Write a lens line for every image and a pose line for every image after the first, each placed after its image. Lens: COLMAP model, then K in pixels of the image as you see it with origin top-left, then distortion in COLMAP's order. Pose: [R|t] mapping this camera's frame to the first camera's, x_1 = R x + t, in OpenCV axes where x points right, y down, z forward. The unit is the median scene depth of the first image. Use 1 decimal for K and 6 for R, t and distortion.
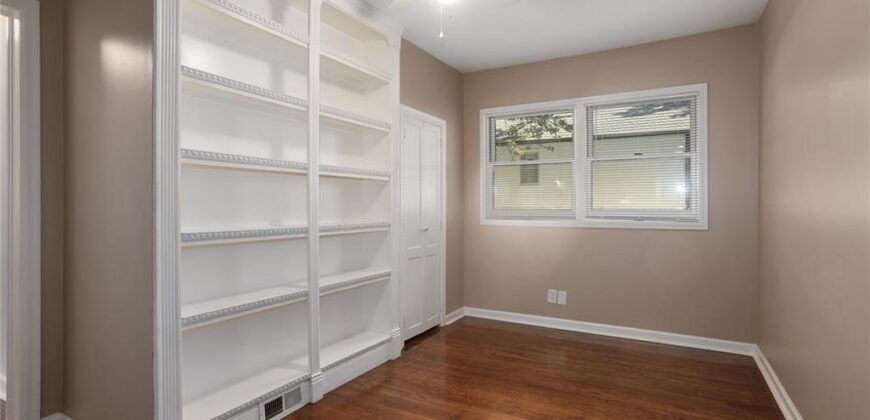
lens RADIAL K [[445.3, 0, 435.9], [0, 445.3, 199.1], [0, 0, 1]] dist [0.001535, 0.001356]
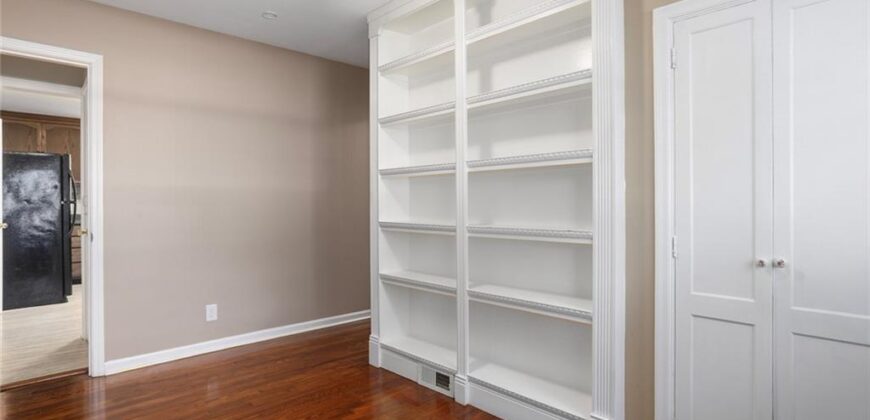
lens RADIAL K [[435.2, 0, 435.0], [0, 435.2, 210.0], [0, 0, 1]] dist [-0.000680, 0.000177]
pose [[-0.300887, 0.007460, -0.953631, 0.661614], [0.013644, 0.999901, 0.003517, 0.022373], [0.953562, -0.011953, -0.300959, 1.240030]]
